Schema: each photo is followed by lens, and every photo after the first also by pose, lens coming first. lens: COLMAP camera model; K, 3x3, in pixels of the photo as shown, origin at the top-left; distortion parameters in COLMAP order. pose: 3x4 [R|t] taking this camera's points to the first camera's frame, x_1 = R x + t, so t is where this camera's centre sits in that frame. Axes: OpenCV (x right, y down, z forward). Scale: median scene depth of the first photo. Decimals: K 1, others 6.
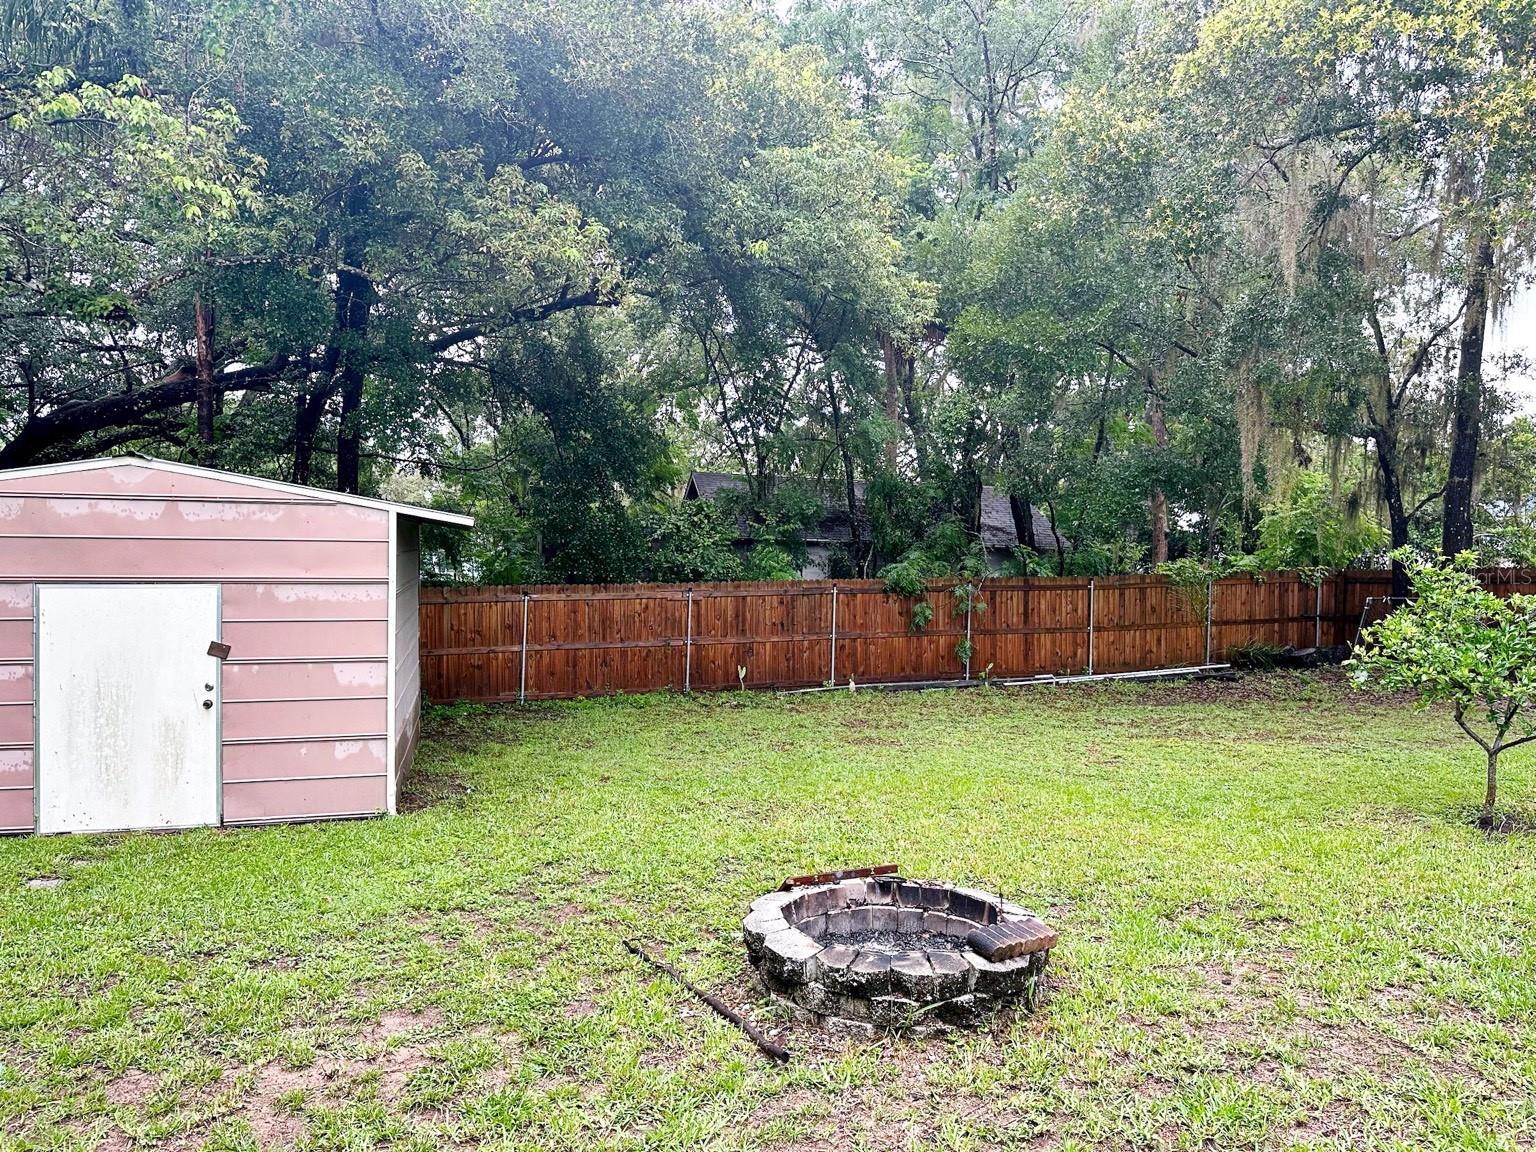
lens RADIAL K [[1060.5, 0, 768.0], [0, 1060.5, 576.0], [0, 0, 1]] dist [0.096960, -0.115372]
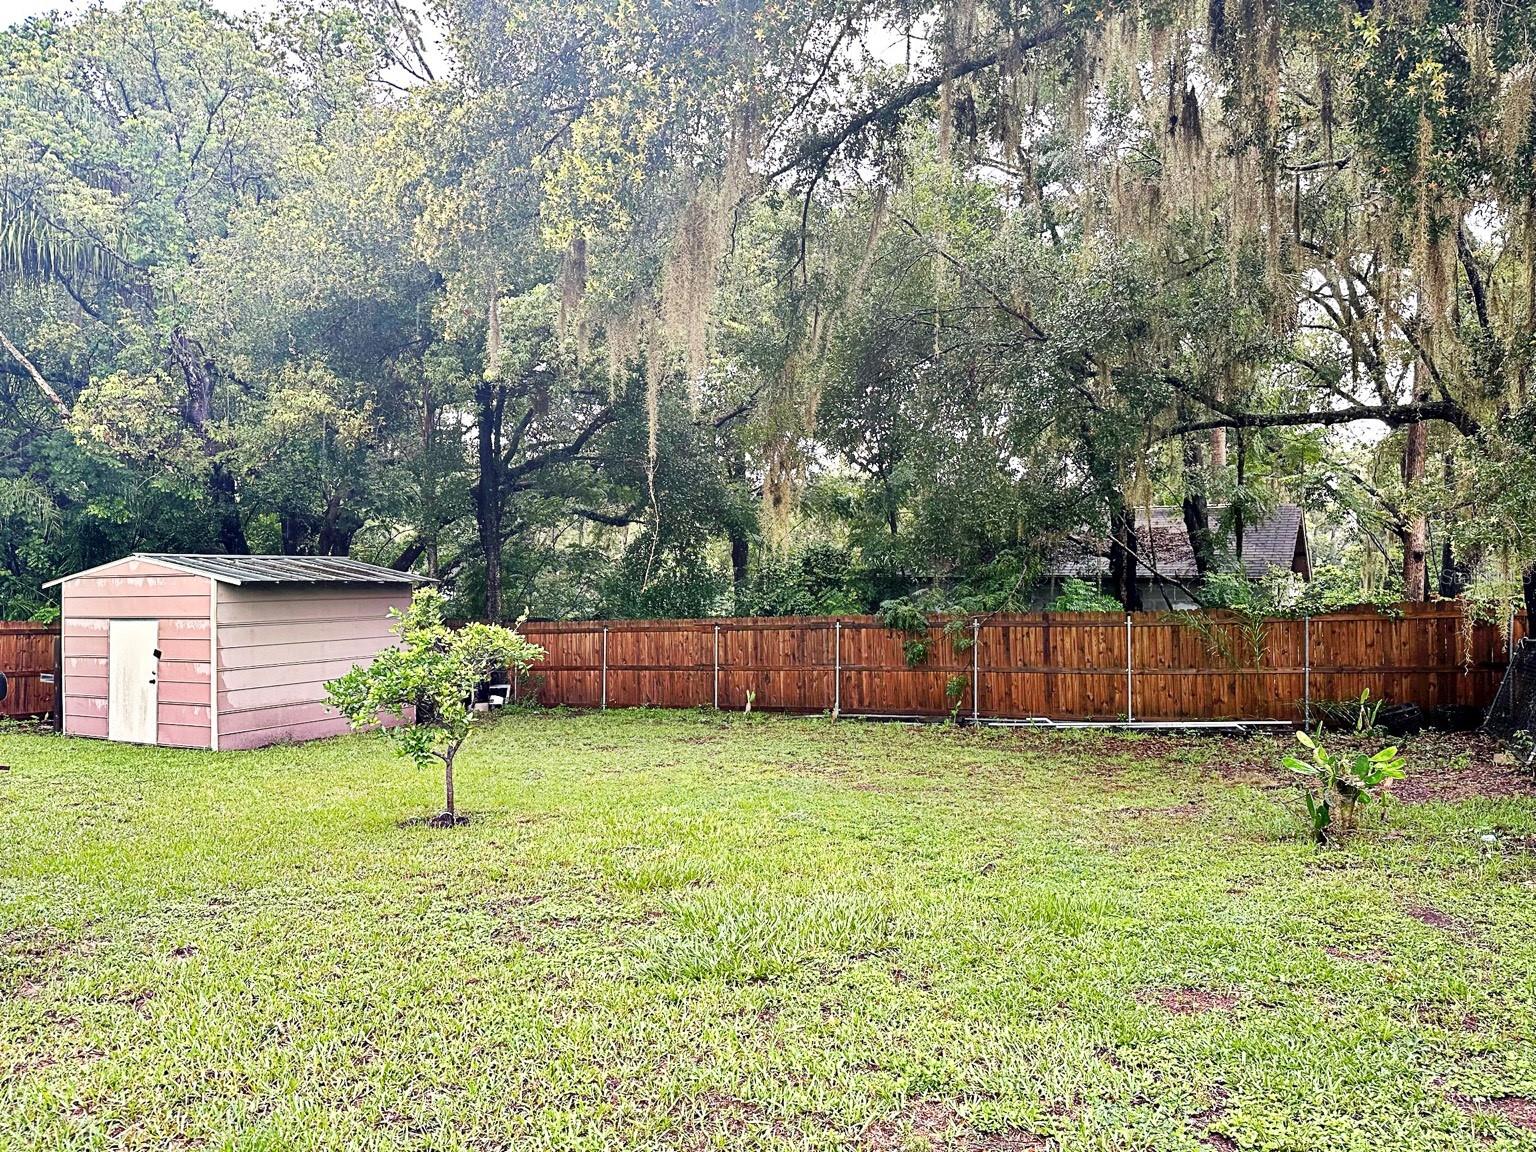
lens RADIAL K [[1060.5, 0, 768.0], [0, 1060.5, 576.0], [0, 0, 1]] dist [0.096960, -0.115372]
pose [[0.715549, -0.027515, -0.698020, 0.765489], [0.004713, 0.999391, -0.034563, 0.000476], [0.698546, 0.021442, 0.715243, 0.174913]]
